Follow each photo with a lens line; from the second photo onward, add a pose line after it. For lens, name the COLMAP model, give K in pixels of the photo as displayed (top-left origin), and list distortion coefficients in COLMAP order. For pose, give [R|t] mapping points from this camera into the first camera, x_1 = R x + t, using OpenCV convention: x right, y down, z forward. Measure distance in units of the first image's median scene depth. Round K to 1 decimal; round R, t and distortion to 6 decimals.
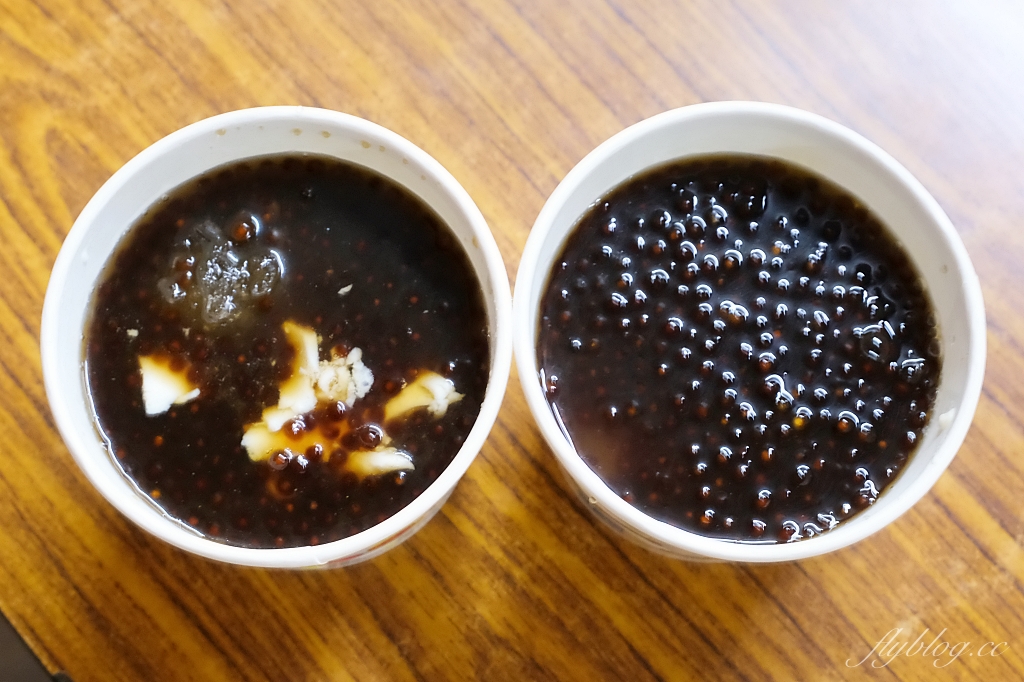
lens RADIAL K [[1442.4, 0, 511.9], [0, 1442.4, 337.9], [0, 0, 1]] dist [0.021067, 0.000000]
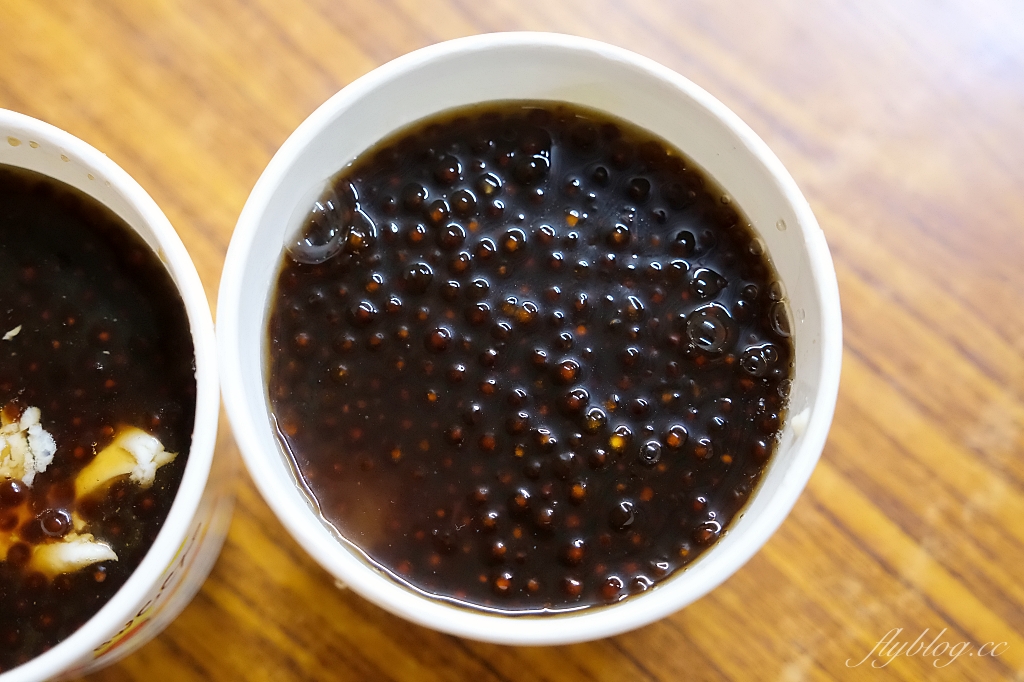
lens RADIAL K [[1460.4, 0, 511.9], [0, 1460.4, 342.8], [0, 0, 1]] dist [-0.019909, 0.000000]
pose [[0.994422, -0.104678, 0.012922, 0.135839], [0.104123, 0.993837, 0.038032, -0.029324], [-0.016823, -0.036474, 0.999193, 0.219832]]
